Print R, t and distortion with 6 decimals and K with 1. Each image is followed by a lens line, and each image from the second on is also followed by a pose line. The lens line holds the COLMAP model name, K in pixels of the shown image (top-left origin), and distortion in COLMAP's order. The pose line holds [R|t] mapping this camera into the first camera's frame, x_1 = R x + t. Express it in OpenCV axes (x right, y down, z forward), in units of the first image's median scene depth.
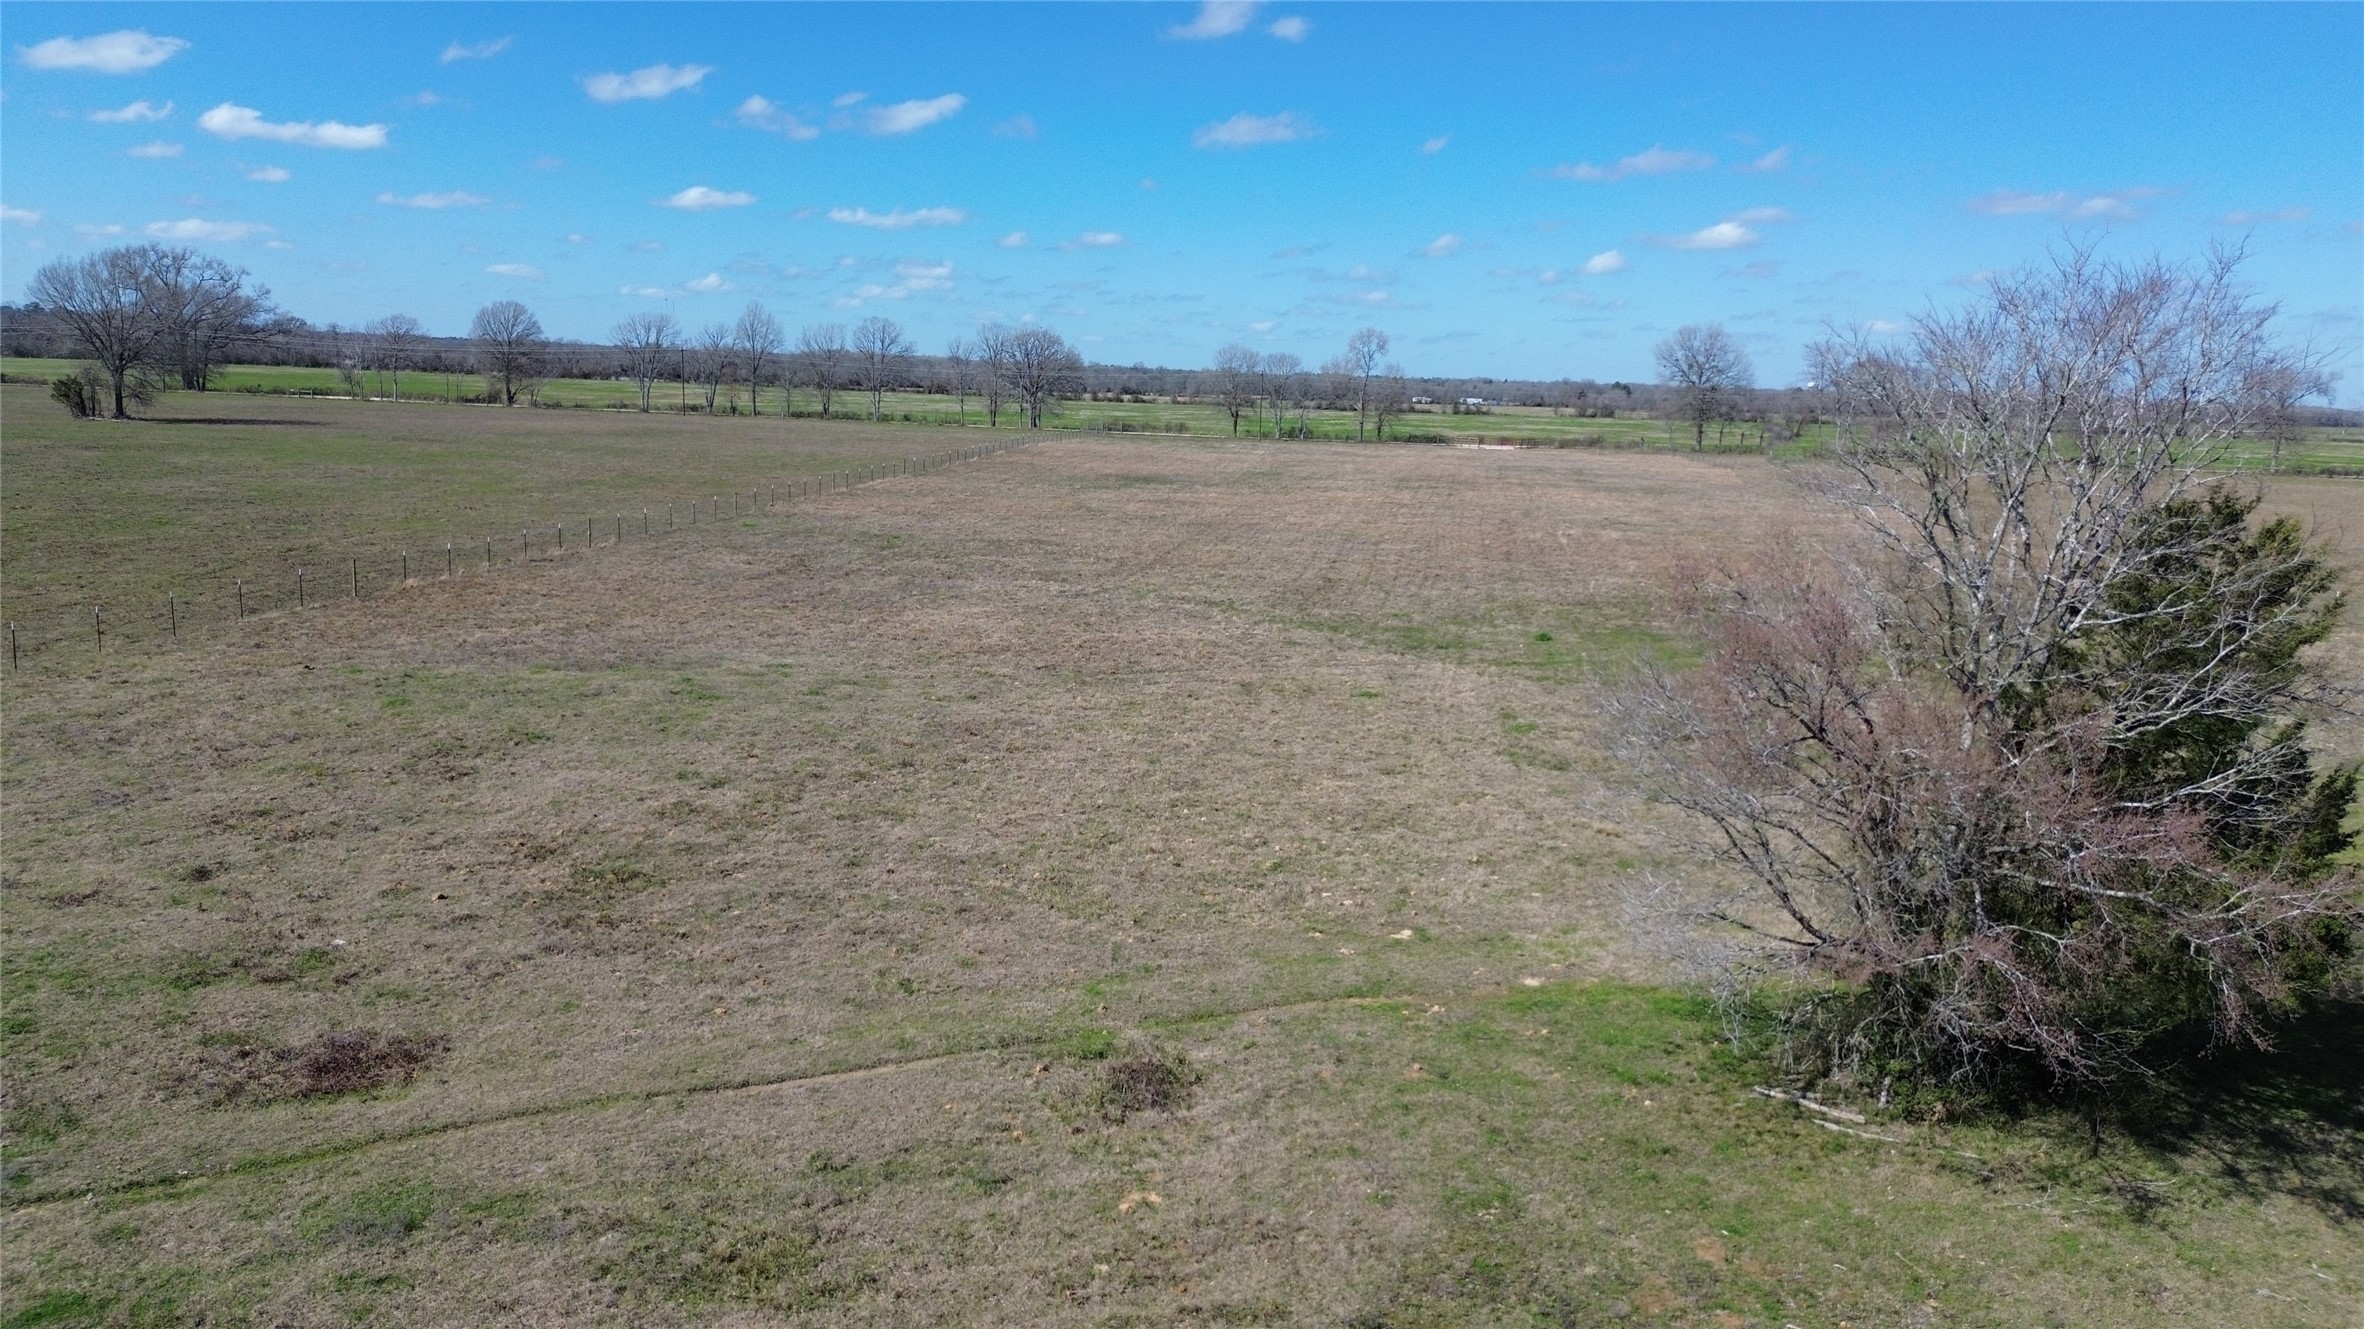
lens RADIAL K [[1656.9, 0, 1193.7], [0, 1656.9, 670.3], [0, 0, 1]] dist [0.087783, -0.096634]
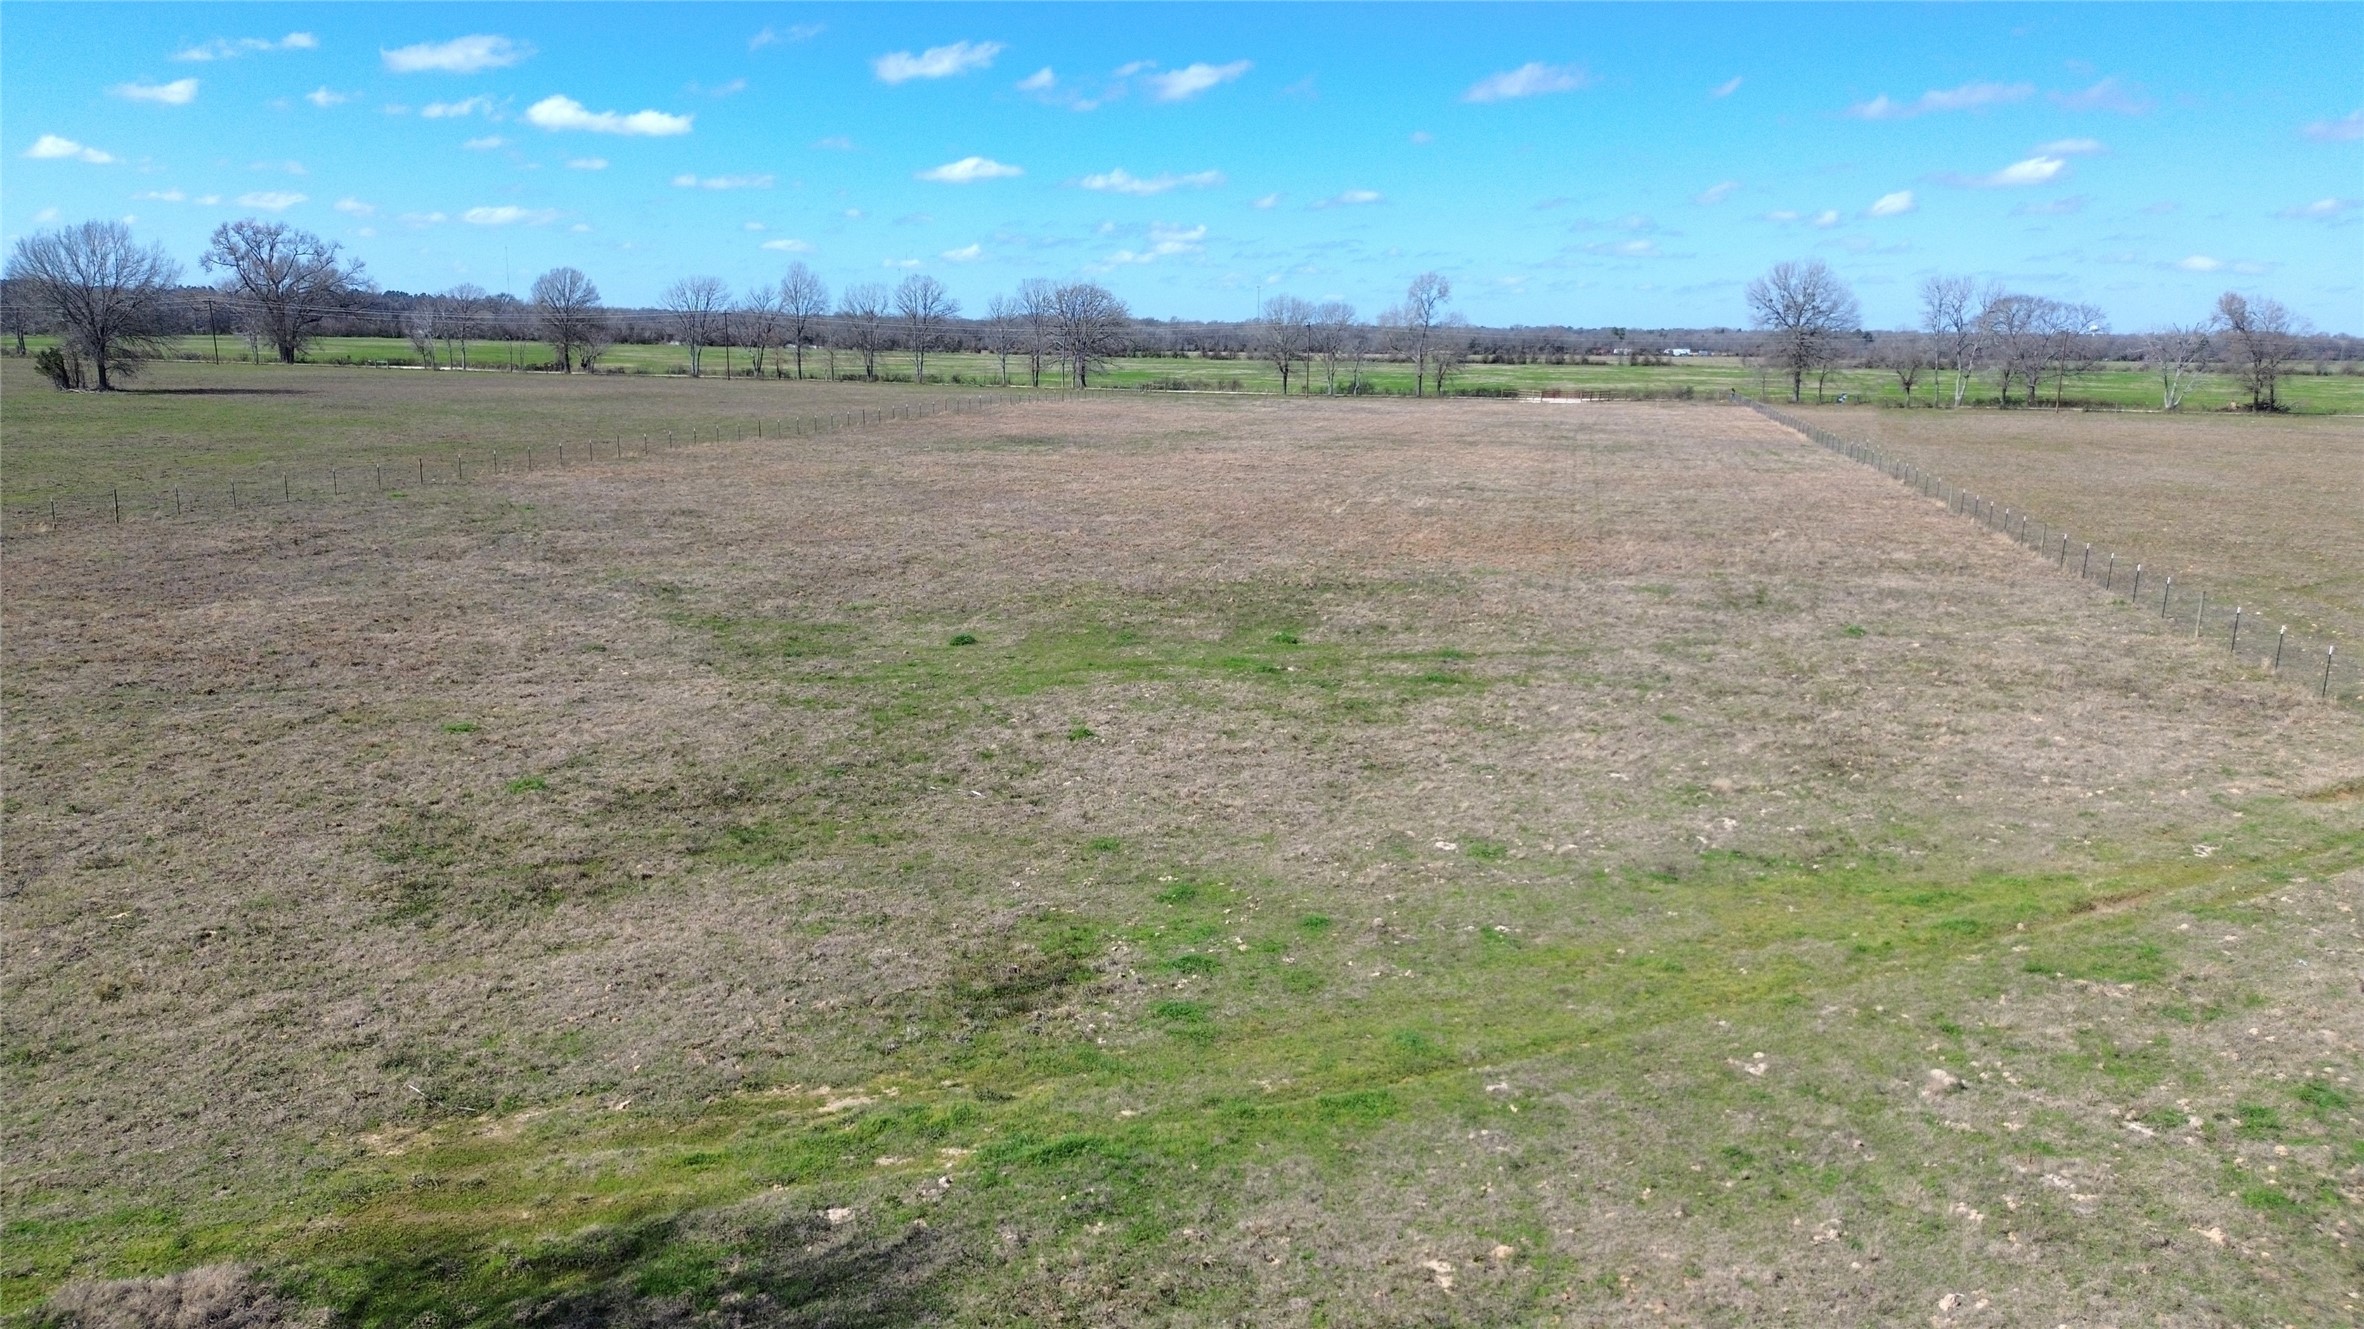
lens RADIAL K [[1656.9, 0, 1193.7], [0, 1656.9, 670.3], [0, 0, 1]] dist [0.087783, -0.096634]
pose [[0.990165, 0.009230, -0.139602, 0.103869], [-0.006047, 0.999712, 0.023205, -0.005764], [0.139776, -0.022132, 0.989936, 0.058168]]
